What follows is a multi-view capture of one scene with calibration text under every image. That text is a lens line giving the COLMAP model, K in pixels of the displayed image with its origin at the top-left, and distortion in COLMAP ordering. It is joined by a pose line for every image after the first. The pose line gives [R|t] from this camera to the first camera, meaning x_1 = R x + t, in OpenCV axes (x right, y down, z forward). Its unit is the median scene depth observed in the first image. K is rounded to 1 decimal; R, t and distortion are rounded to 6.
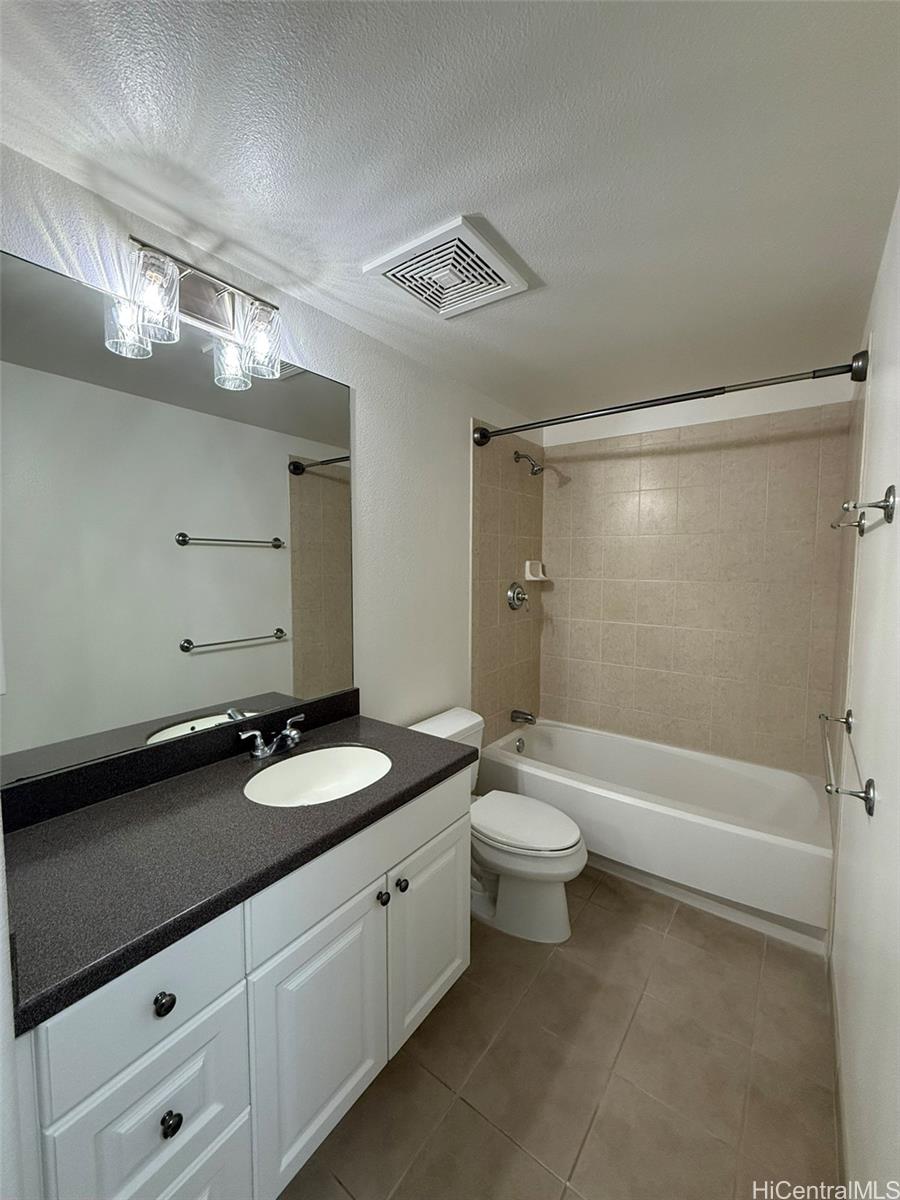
lens RADIAL K [[478.1, 0, 451.7], [0, 478.1, 595.3], [0, 0, 1]] dist [-0.001184, -0.000039]
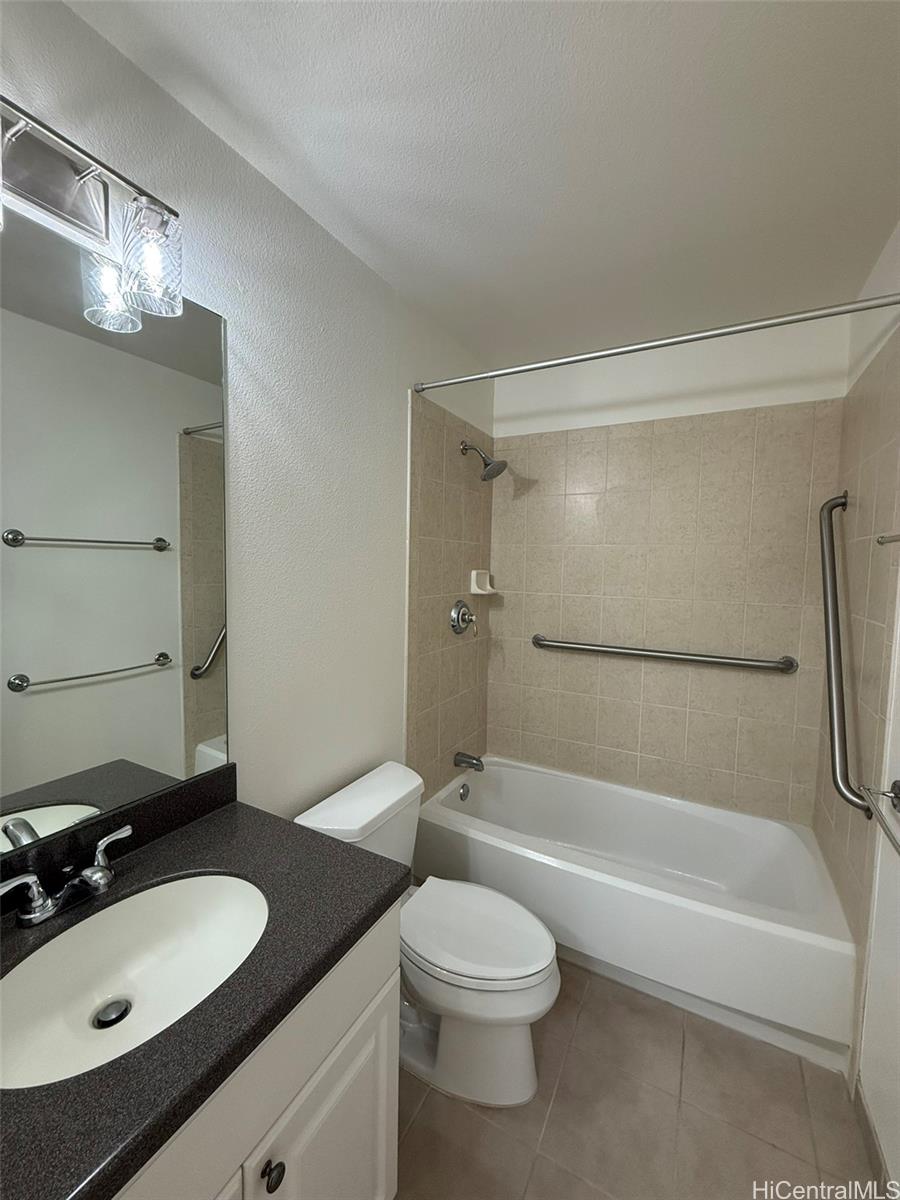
lens RADIAL K [[479.6, 0, 455.9], [0, 479.6, 601.3], [0, 0, 1]] dist [-0.044837, -0.000138]
pose [[0.990662, 0.003285, 0.136304, 0.017117], [-0.004486, 0.999954, 0.008502, -0.032133], [-0.136270, -0.009034, 0.990631, 0.215675]]
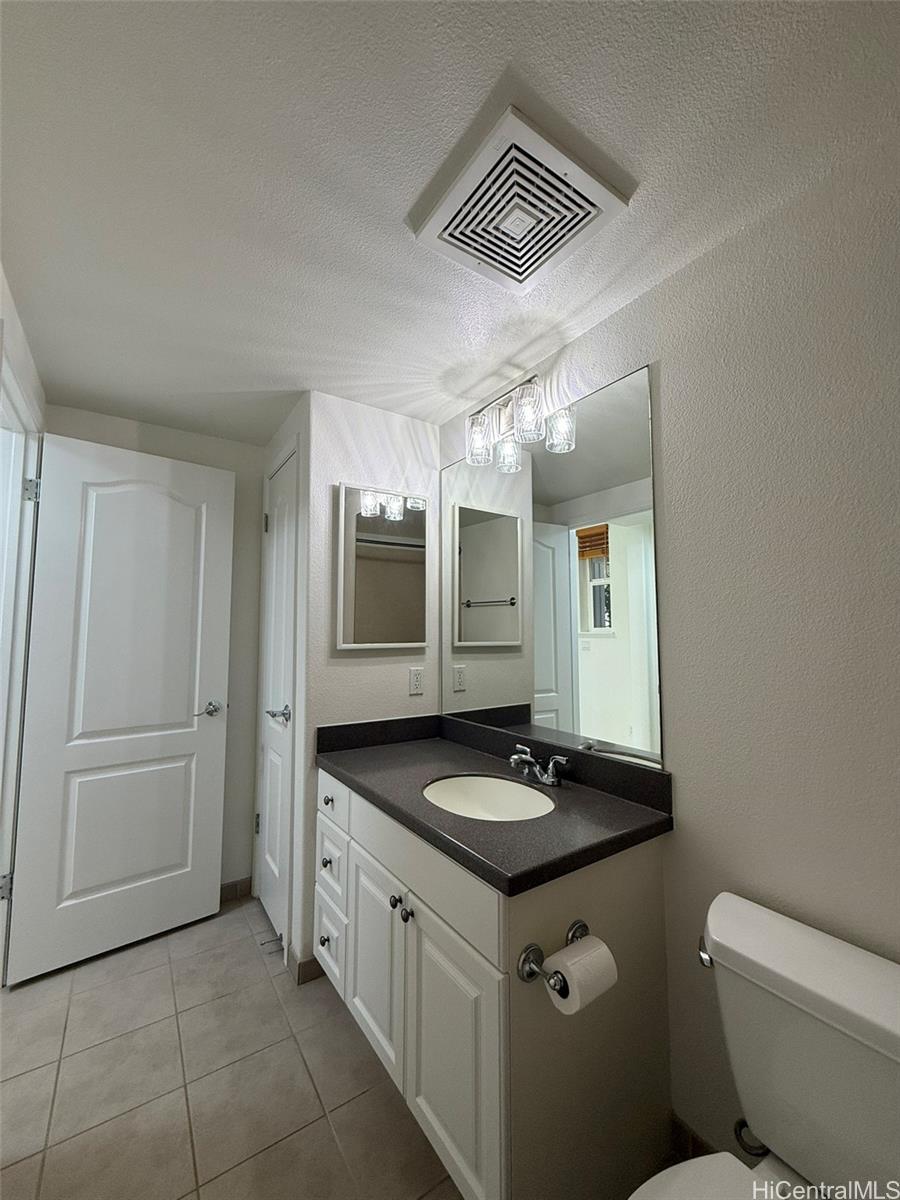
lens RADIAL K [[478.1, 0, 451.7], [0, 478.1, 595.3], [0, 0, 1]] dist [-0.001184, -0.000039]
pose [[-0.332028, -0.078938, -0.939961, 0.411722], [-0.065359, 0.996023, -0.060559, 0.003264], [0.941003, 0.041327, -0.335866, 0.680060]]
